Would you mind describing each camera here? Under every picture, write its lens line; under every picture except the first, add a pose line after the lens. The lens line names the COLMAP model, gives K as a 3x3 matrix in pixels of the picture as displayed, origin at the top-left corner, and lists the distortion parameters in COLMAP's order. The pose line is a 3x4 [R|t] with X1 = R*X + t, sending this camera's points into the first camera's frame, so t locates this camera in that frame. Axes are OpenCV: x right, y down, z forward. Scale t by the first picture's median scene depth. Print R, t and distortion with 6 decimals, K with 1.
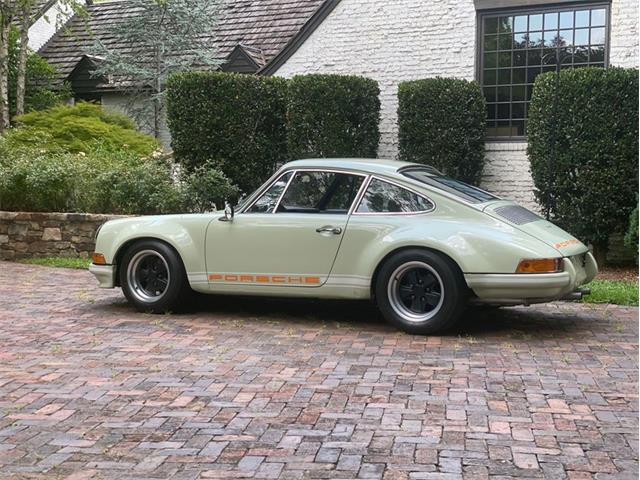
lens RADIAL K [[960.9, 0, 331.1], [0, 960.9, 222.6], [0, 0, 1]] dist [0.111088, 0.050456]
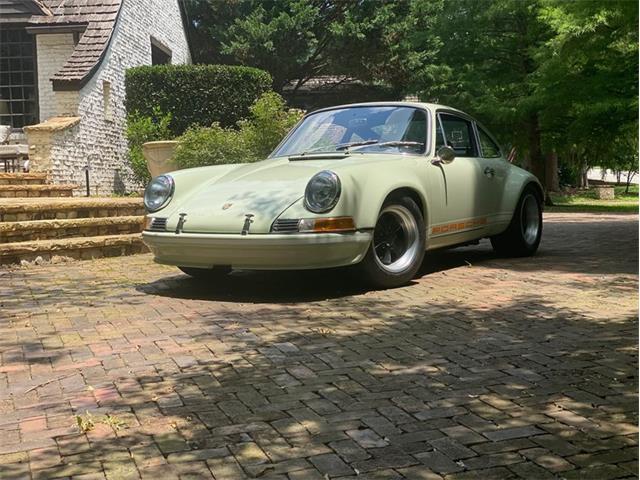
lens RADIAL K [[960.9, 0, 331.1], [0, 960.9, 222.6], [0, 0, 1]] dist [0.111088, 0.050456]
pose [[0.089380, -0.053363, 0.994567, -0.982917], [0.061044, 0.996980, 0.048006, 0.002548], [-0.994125, 0.056422, 0.092368, 0.997930]]
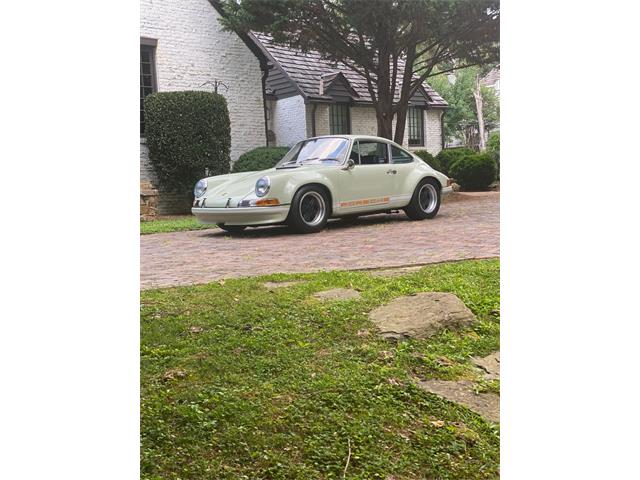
lens RADIAL K [[723.5, 0, 321.0], [0, 723.5, 230.7], [0, 0, 1]] dist [0.142224, -0.000414]
pose [[0.327767, -0.090531, 0.940411, -1.276170], [0.084640, 0.994209, 0.066210, 0.015818], [-0.940960, 0.057895, 0.333531, 0.618243]]
